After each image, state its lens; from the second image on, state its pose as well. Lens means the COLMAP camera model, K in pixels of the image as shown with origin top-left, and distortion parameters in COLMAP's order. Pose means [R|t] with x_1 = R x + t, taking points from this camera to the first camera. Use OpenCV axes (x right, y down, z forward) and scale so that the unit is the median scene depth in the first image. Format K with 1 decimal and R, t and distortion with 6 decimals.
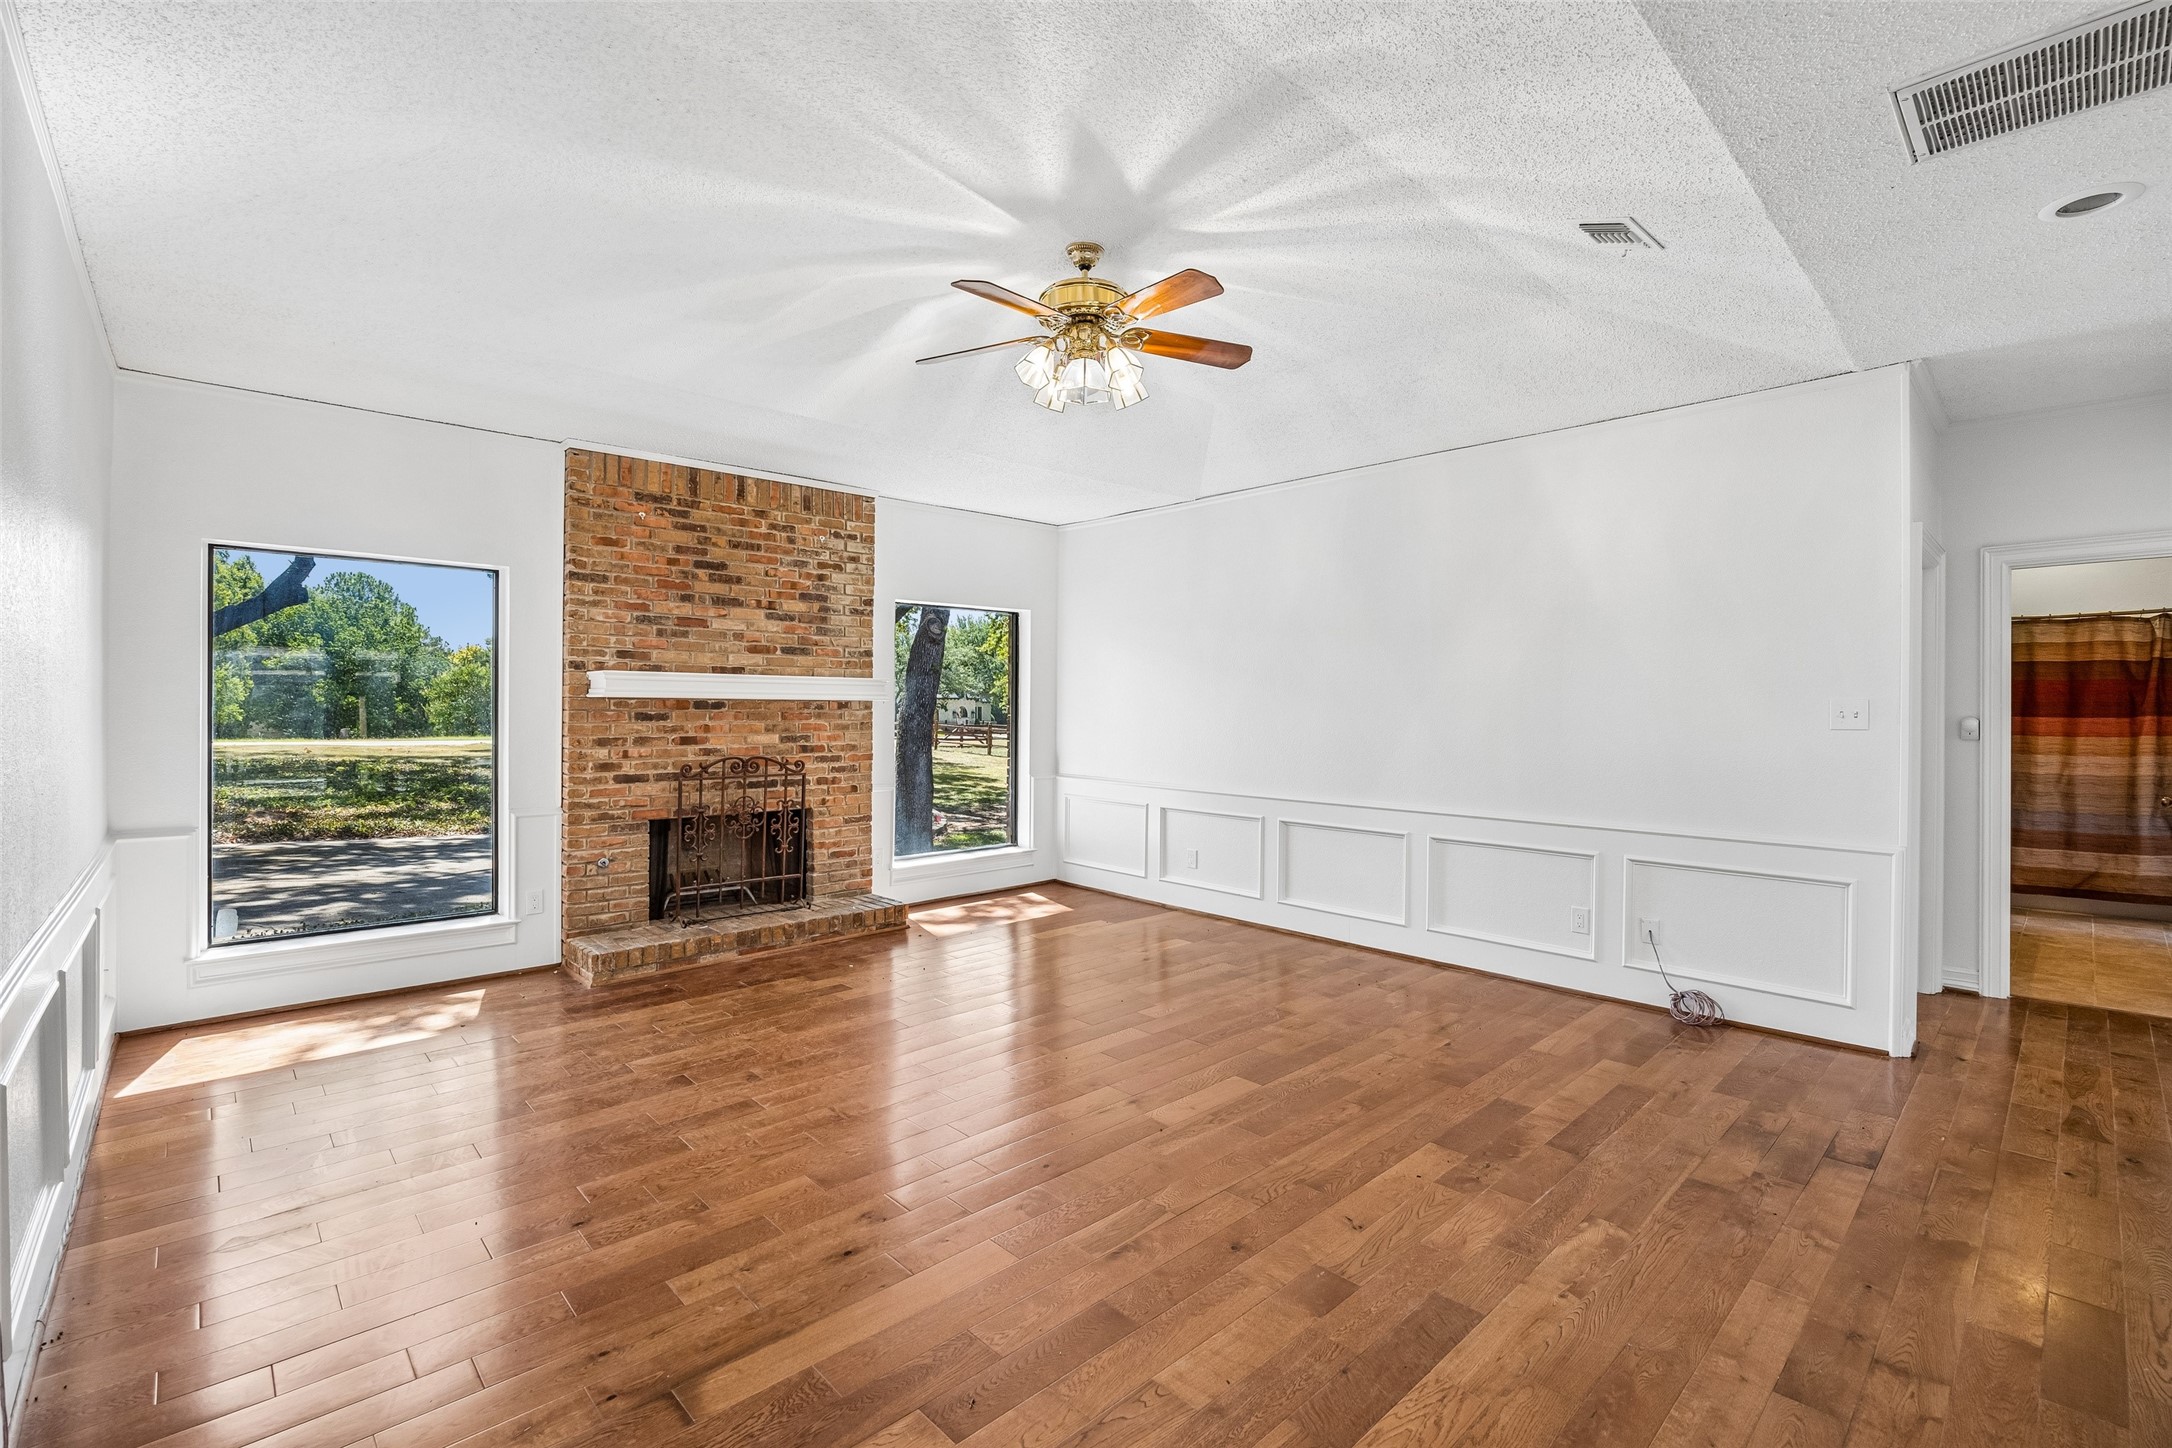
lens RADIAL K [[954.6, 0, 1108.5], [0, 954.6, 716.6], [0, 0, 1]] dist [-0.021011, 0.003394]
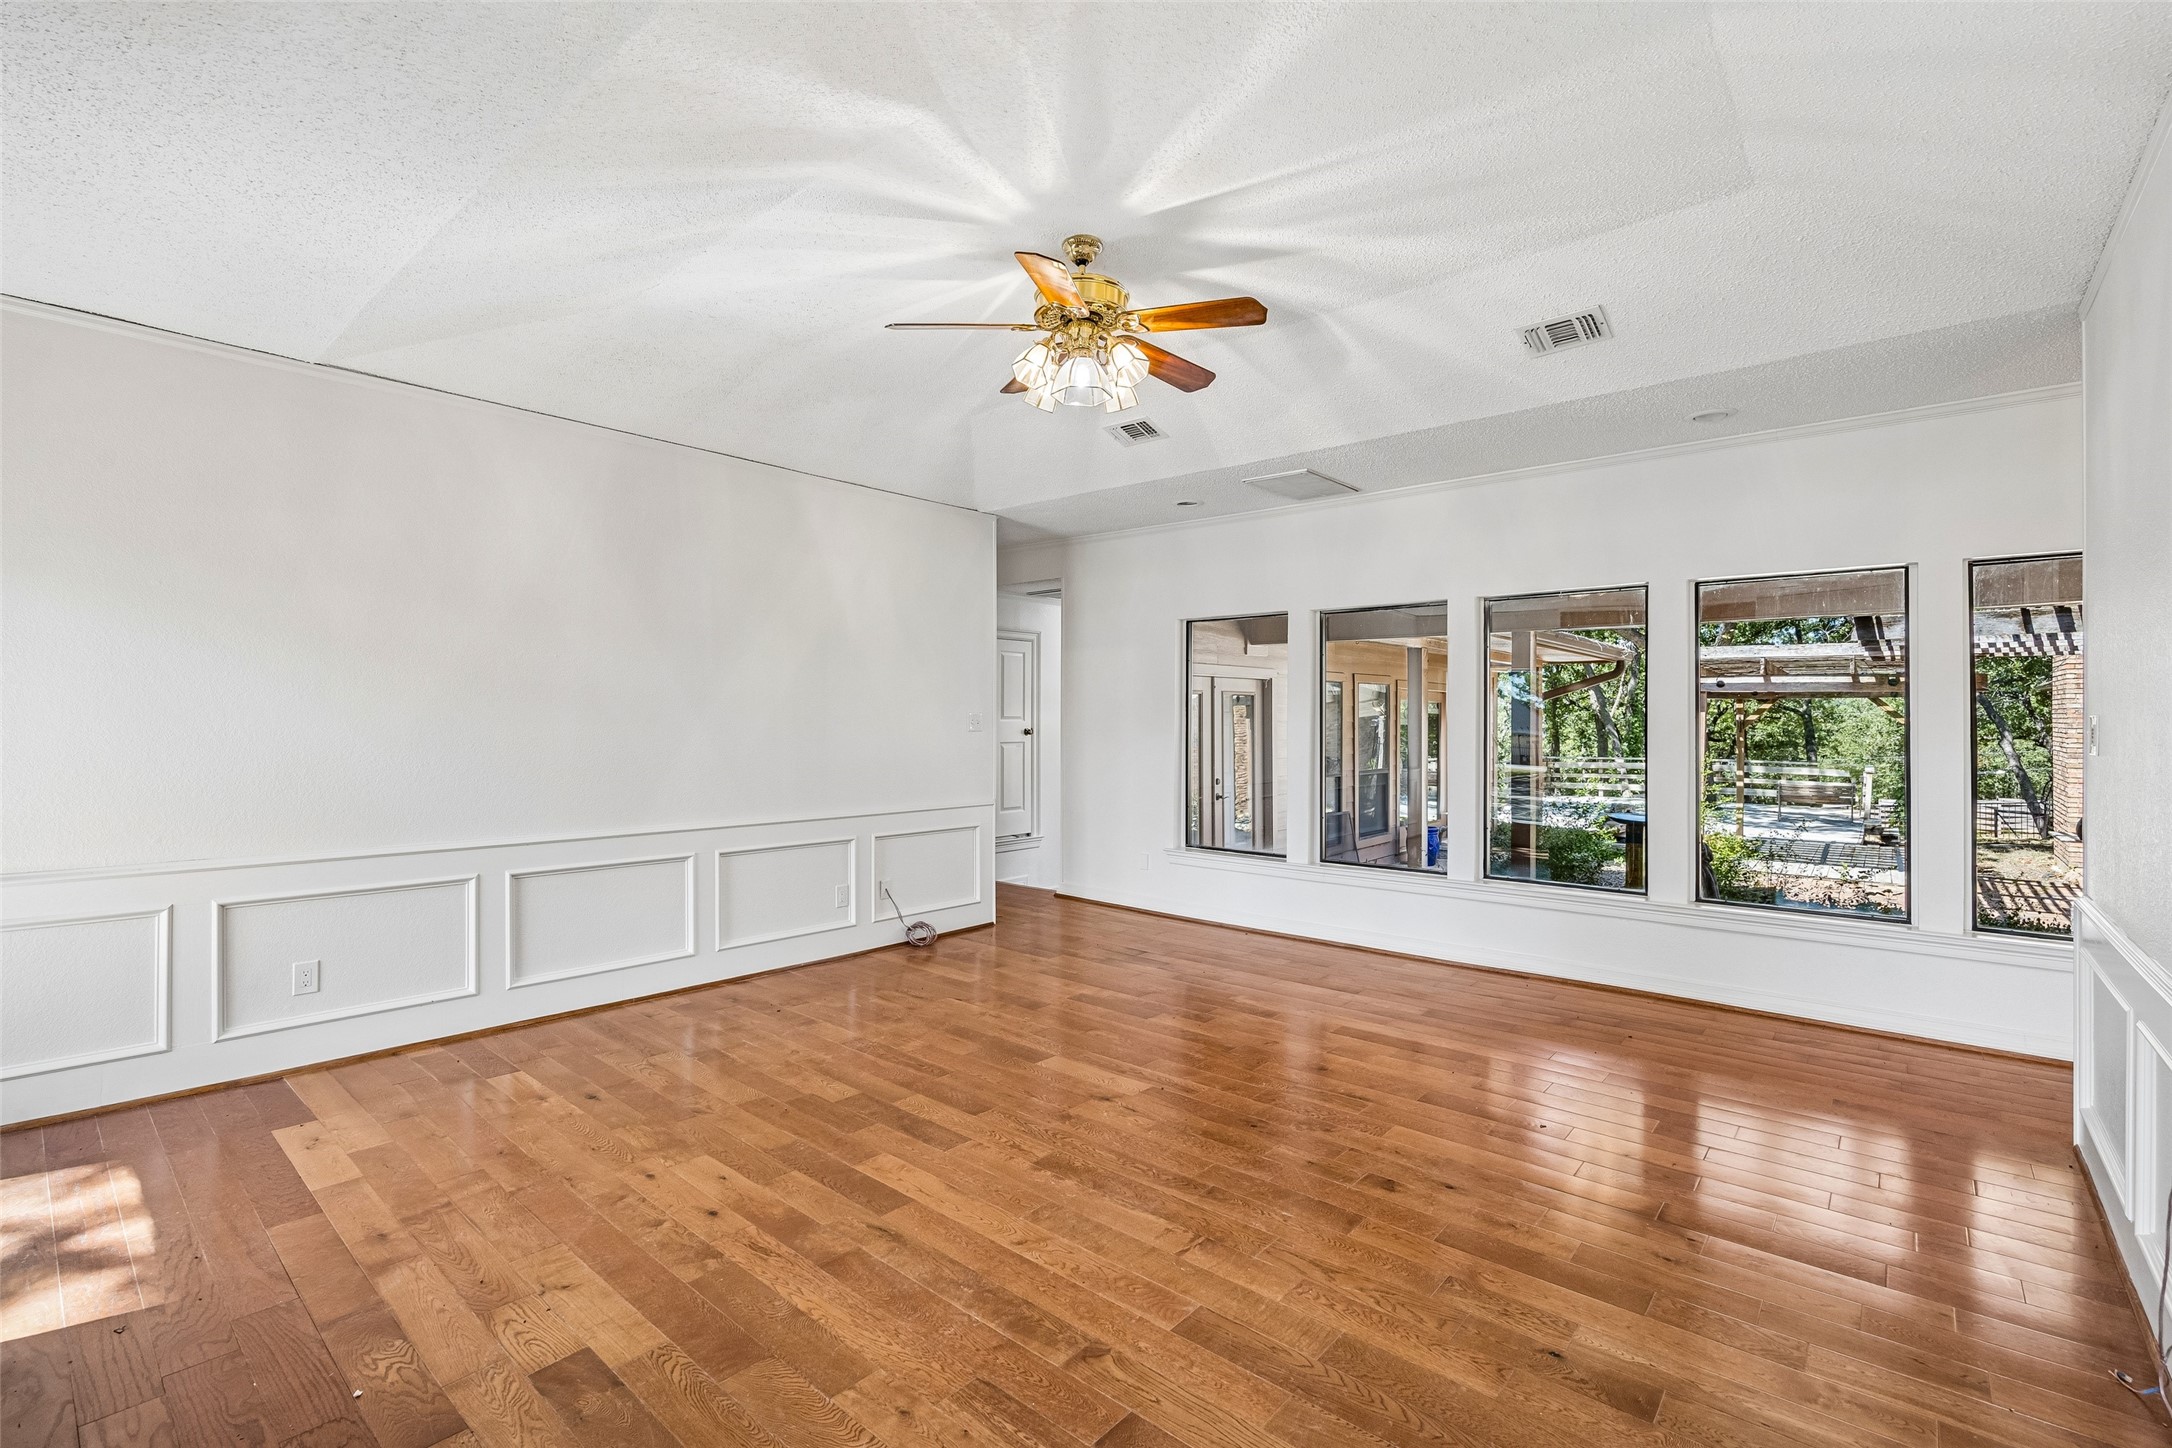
lens RADIAL K [[969.7, 0, 1078.4], [0, 969.7, 719.1], [0, 0, 1]] dist [-0.001678, -0.000156]
pose [[-0.087425, -0.004761, 0.996160, -0.646010], [0.004294, 0.999977, 0.005156, -0.010991], [-0.996162, 0.004728, -0.087403, 0.703584]]
